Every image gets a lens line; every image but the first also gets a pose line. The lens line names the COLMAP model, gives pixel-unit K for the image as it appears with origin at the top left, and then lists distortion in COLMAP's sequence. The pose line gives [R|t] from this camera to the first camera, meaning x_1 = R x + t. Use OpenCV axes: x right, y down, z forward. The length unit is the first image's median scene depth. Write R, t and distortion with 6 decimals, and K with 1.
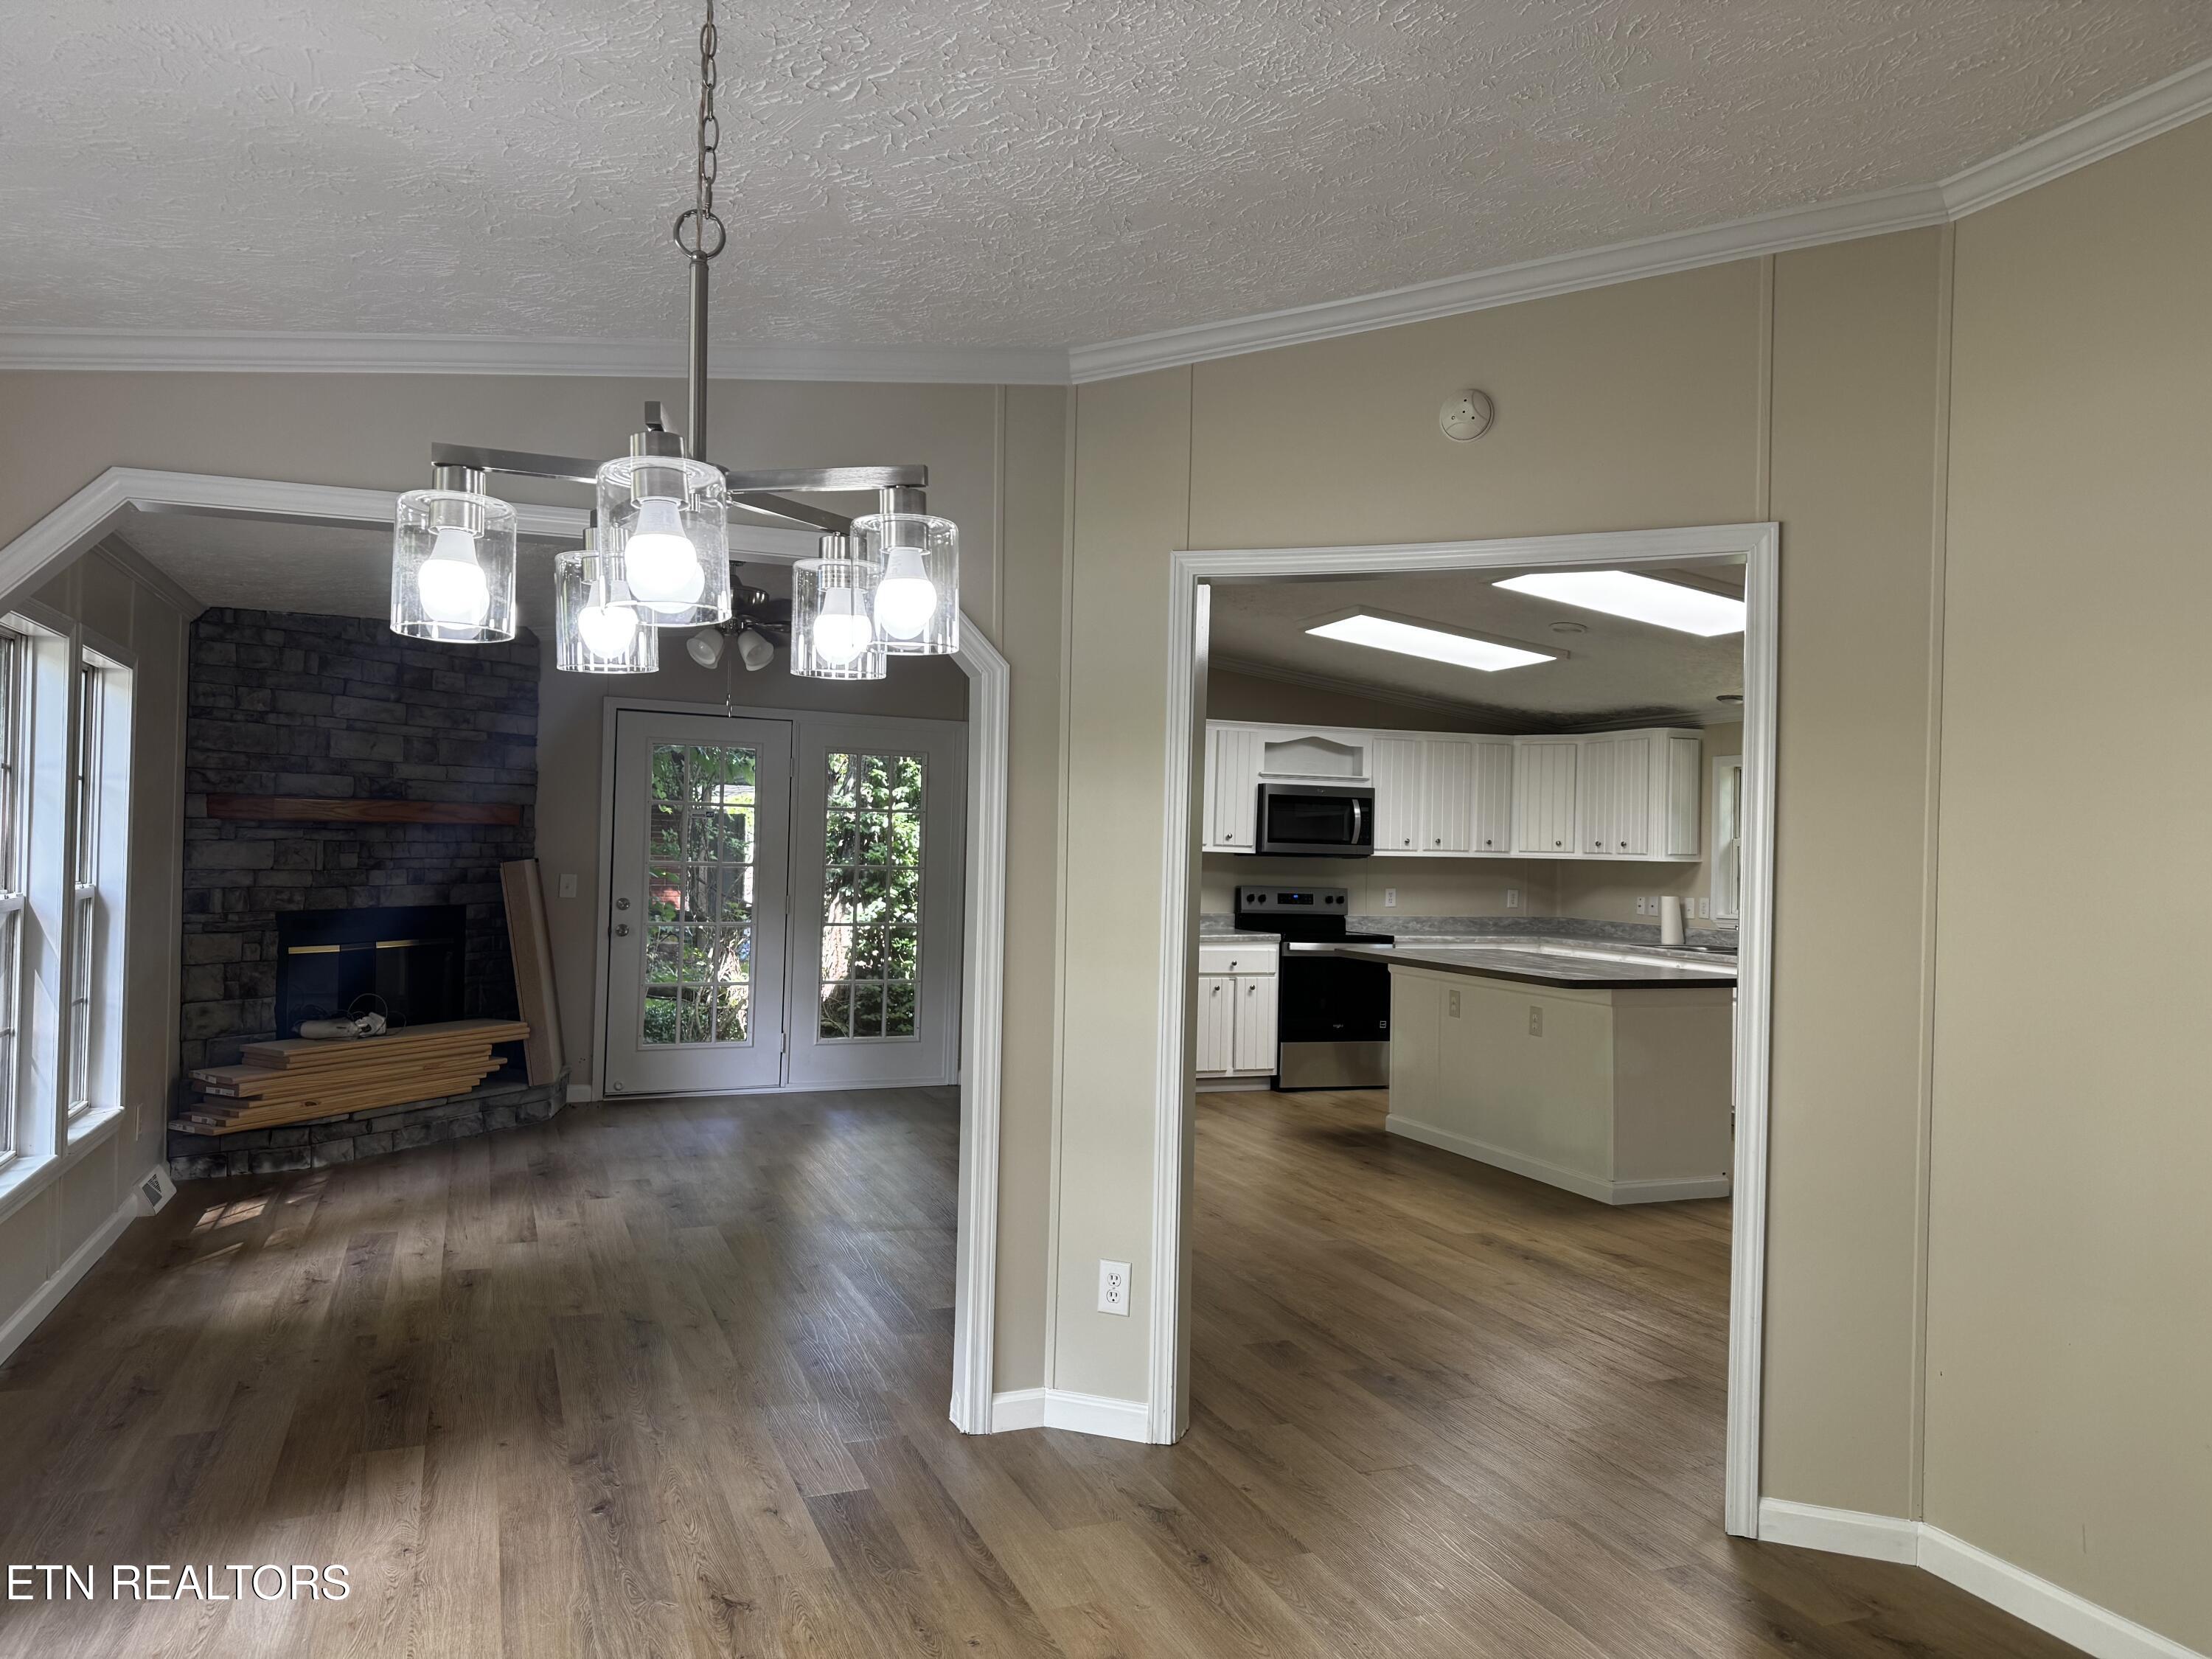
lens RADIAL K [[1565.7, 0, 1109.1], [0, 1565.7, 839.0], [0, 0, 1]] dist [0.000194, 0.000793]
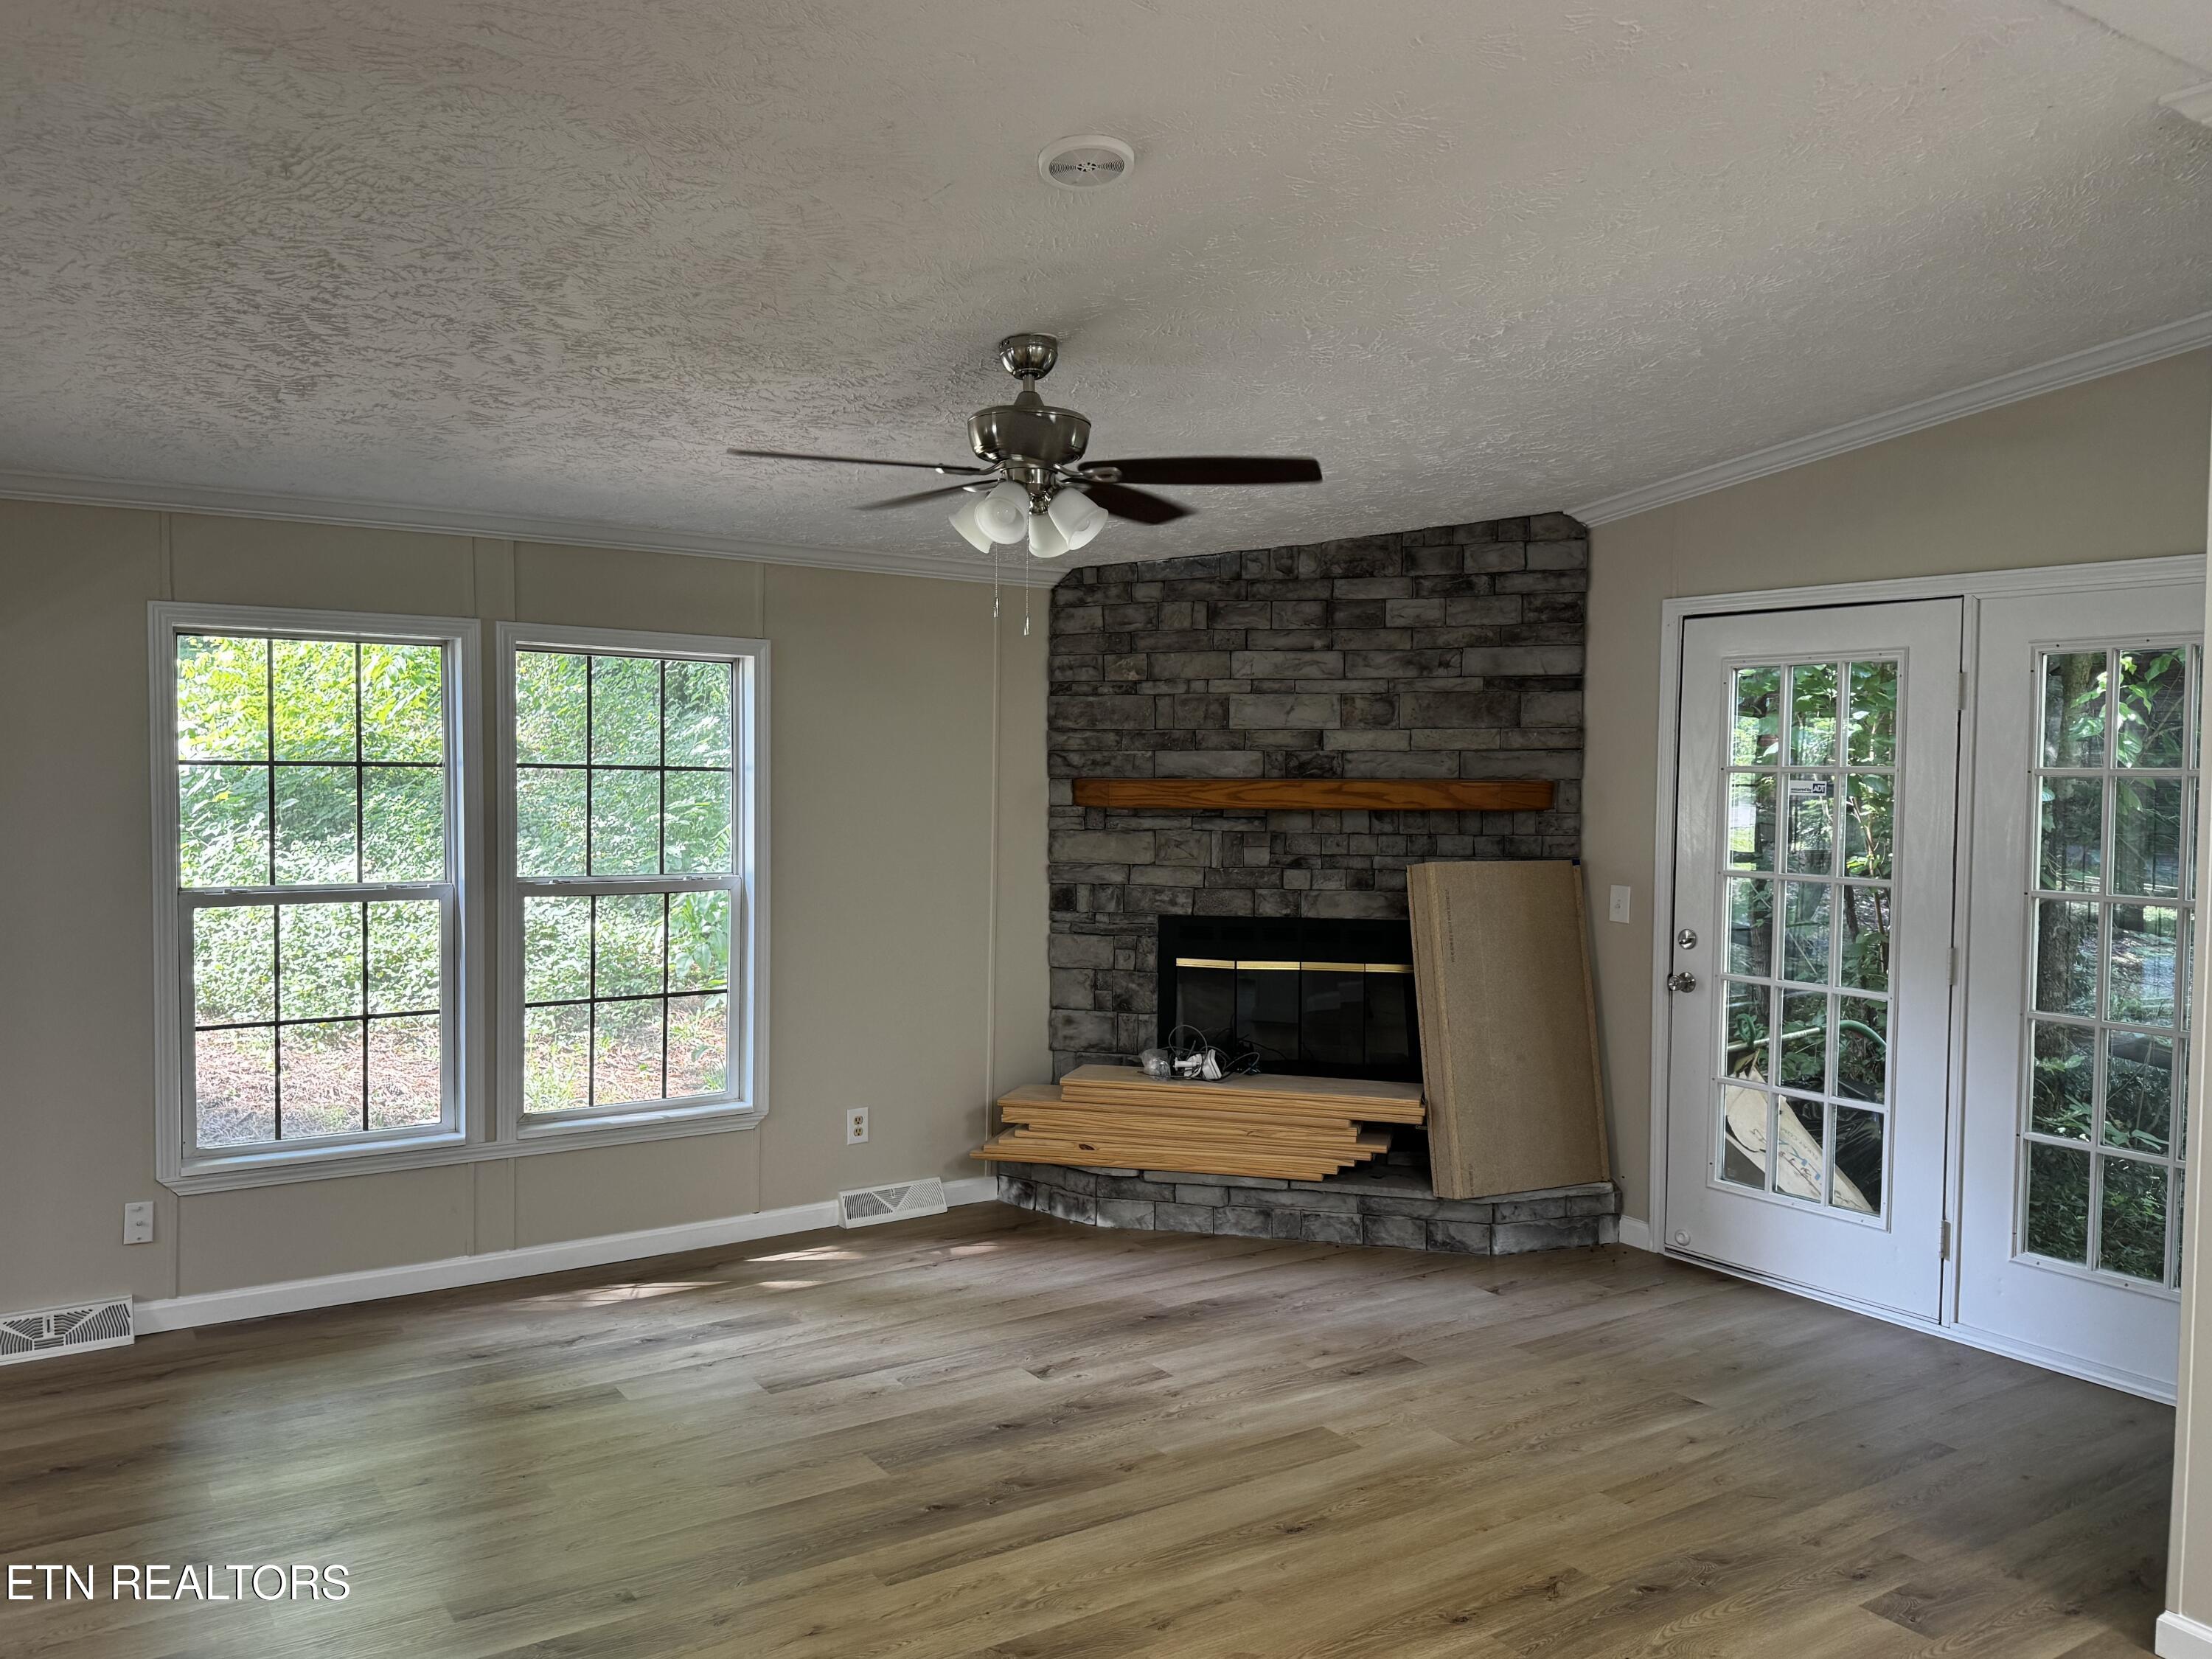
lens RADIAL K [[1647.6, 0, 1104.3], [0, 1647.6, 827.1], [0, 0, 1]] dist [0.102608, -0.001084]
pose [[0.203514, 0.007980, -0.979040, 0.335179], [-0.000725, 0.999968, 0.007999, -0.008314], [0.979072, -0.000918, 0.203513, 0.784118]]
